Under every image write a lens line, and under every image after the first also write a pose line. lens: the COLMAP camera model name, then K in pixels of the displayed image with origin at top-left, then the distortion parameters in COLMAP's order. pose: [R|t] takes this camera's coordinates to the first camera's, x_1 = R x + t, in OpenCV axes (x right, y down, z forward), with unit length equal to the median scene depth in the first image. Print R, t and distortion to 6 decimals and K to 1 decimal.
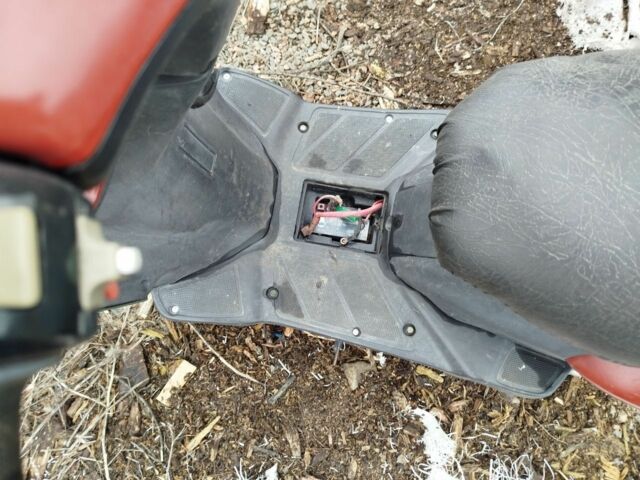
lens RADIAL K [[456.3, 0, 320.0], [0, 456.3, 240.0], [0, 0, 1]] dist [0.008587, 0.003232]
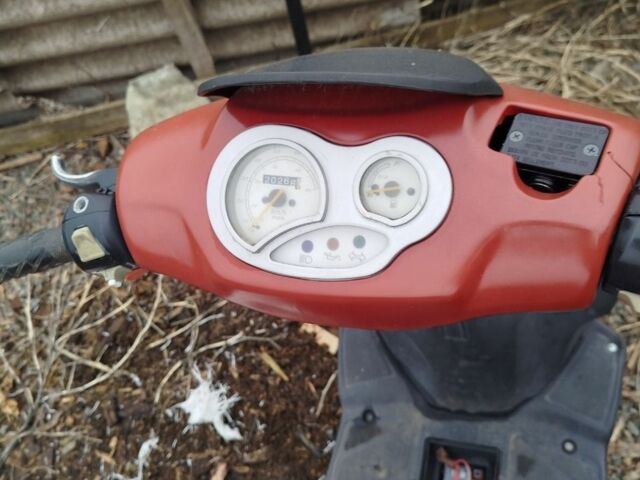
lens RADIAL K [[614.9, 0, 320.0], [0, 614.9, 240.0], [0, 0, 1]] dist [-0.002879, -0.006214]
pose [[-0.042318, 0.887150, -0.459537, 0.134721], [-0.874942, 0.189160, 0.445751, -0.358745], [0.482374, 0.420932, 0.768200, -0.162283]]
